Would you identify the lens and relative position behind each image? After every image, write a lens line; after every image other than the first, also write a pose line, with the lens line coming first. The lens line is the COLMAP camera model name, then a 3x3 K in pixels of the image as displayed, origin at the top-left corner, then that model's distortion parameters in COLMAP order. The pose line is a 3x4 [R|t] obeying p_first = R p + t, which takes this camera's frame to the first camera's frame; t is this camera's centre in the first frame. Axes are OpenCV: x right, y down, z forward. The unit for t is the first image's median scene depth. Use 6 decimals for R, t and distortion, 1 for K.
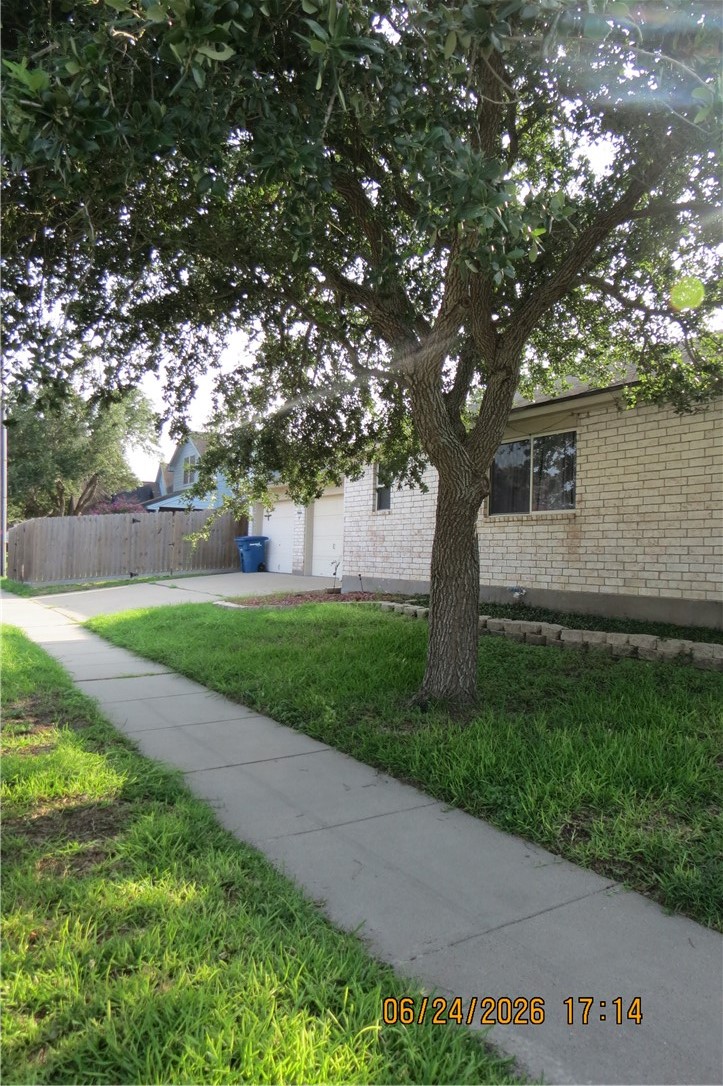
lens RADIAL K [[749.5, 0, 361.5], [0, 749.5, 543.0], [0, 0, 1]] dist [-0.035430, 0.015644]
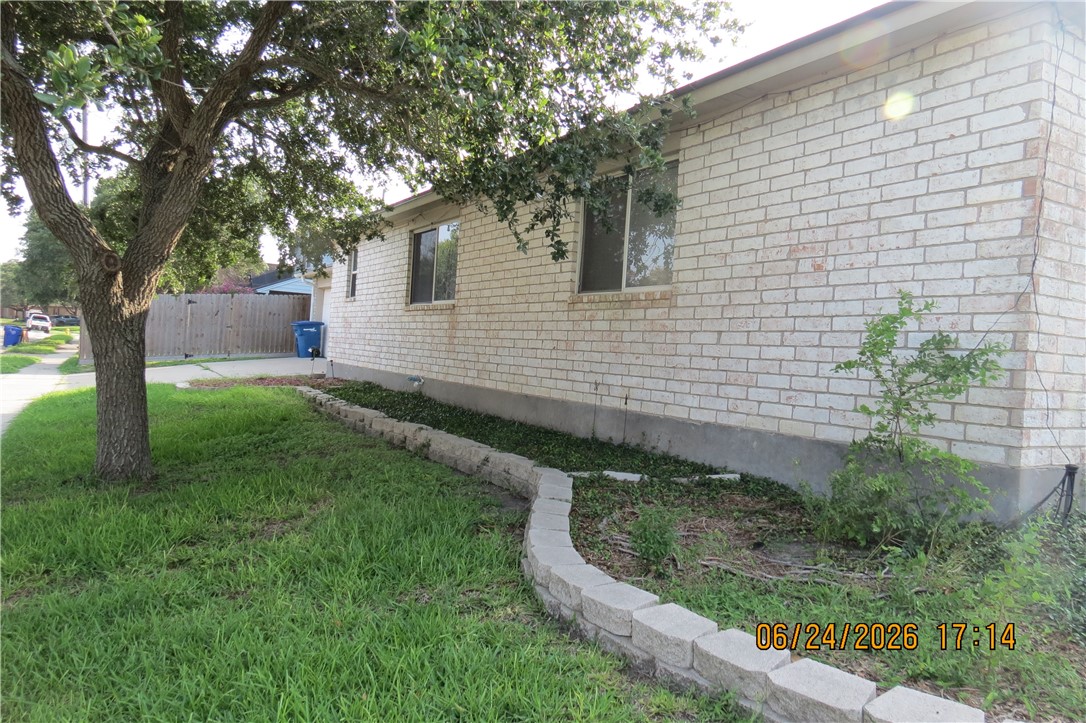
lens RADIAL K [[749.5, 0, 543.0], [0, 749.5, 361.5], [0, 0, 1]] dist [-0.035430, 0.015644]
pose [[0.999309, 0.036262, 0.008148, 0.271694], [-0.036513, 0.998781, 0.033209, -0.000155], [-0.006934, -0.033484, 0.999415, 0.000102]]
